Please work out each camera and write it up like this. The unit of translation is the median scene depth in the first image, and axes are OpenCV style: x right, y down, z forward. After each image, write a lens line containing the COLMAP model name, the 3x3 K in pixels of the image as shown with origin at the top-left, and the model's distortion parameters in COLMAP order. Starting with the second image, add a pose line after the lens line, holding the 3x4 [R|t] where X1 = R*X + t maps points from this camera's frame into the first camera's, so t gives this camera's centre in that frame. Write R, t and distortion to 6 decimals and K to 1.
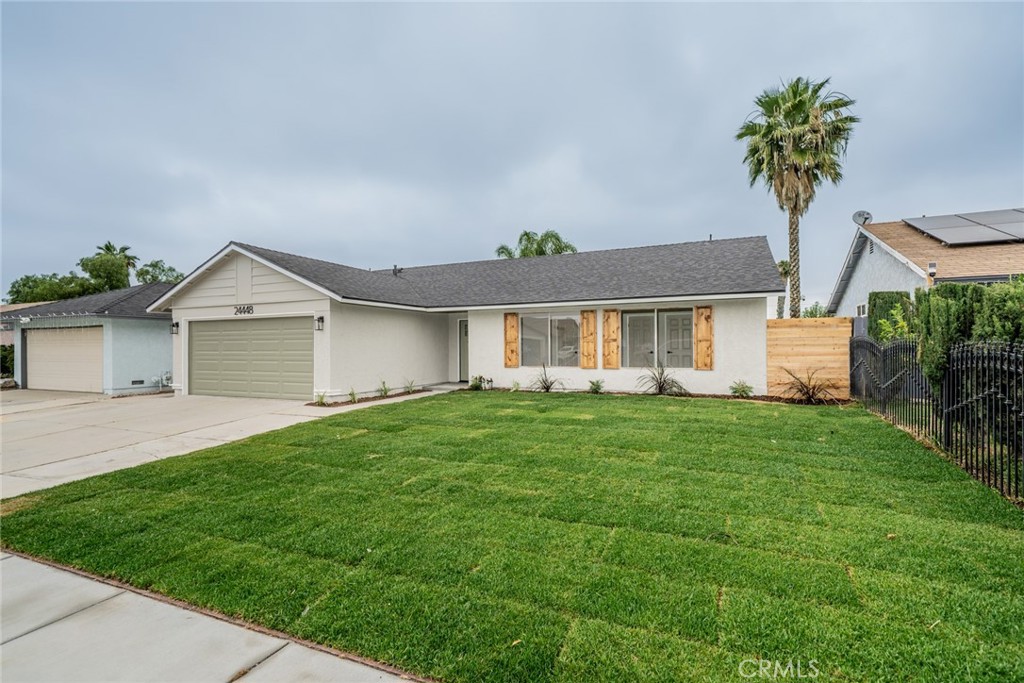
lens RADIAL K [[461.9, 0, 512.0], [0, 461.9, 341.5], [0, 0, 1]] dist [-0.001581, -0.000132]
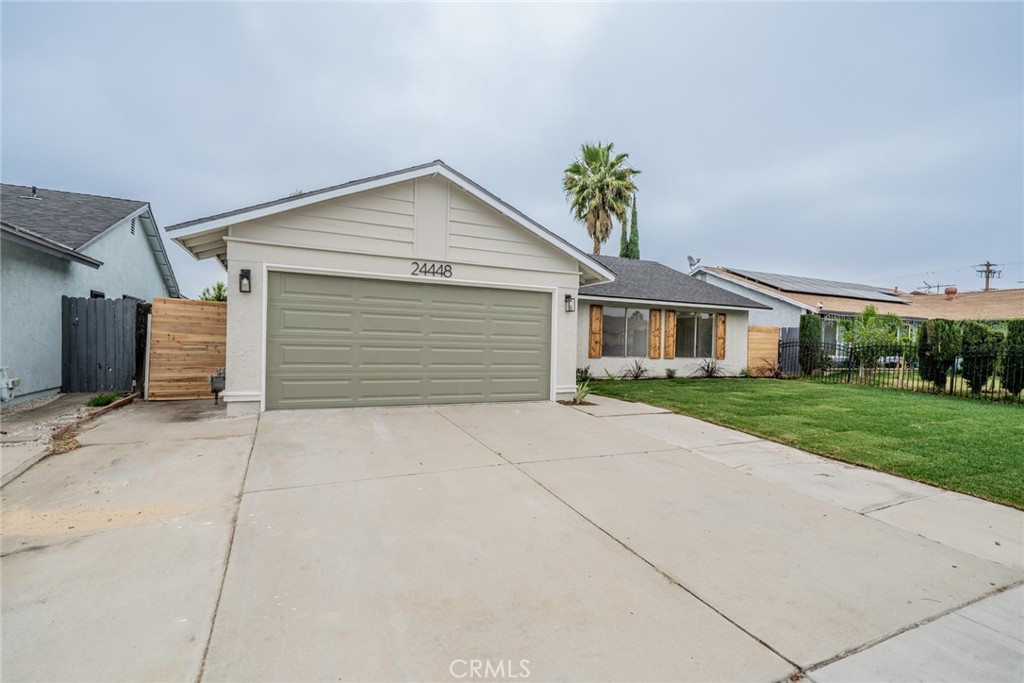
lens RADIAL K [[482.4, 0, 512.0], [0, 482.4, 341.5], [0, 0, 1]] dist [0.000726, -0.000002]
pose [[0.658054, 0.024546, 0.752570, -1.019491], [-0.035657, 0.999363, -0.001417, 0.030149], [-0.752126, -0.025902, 0.658511, 0.469594]]
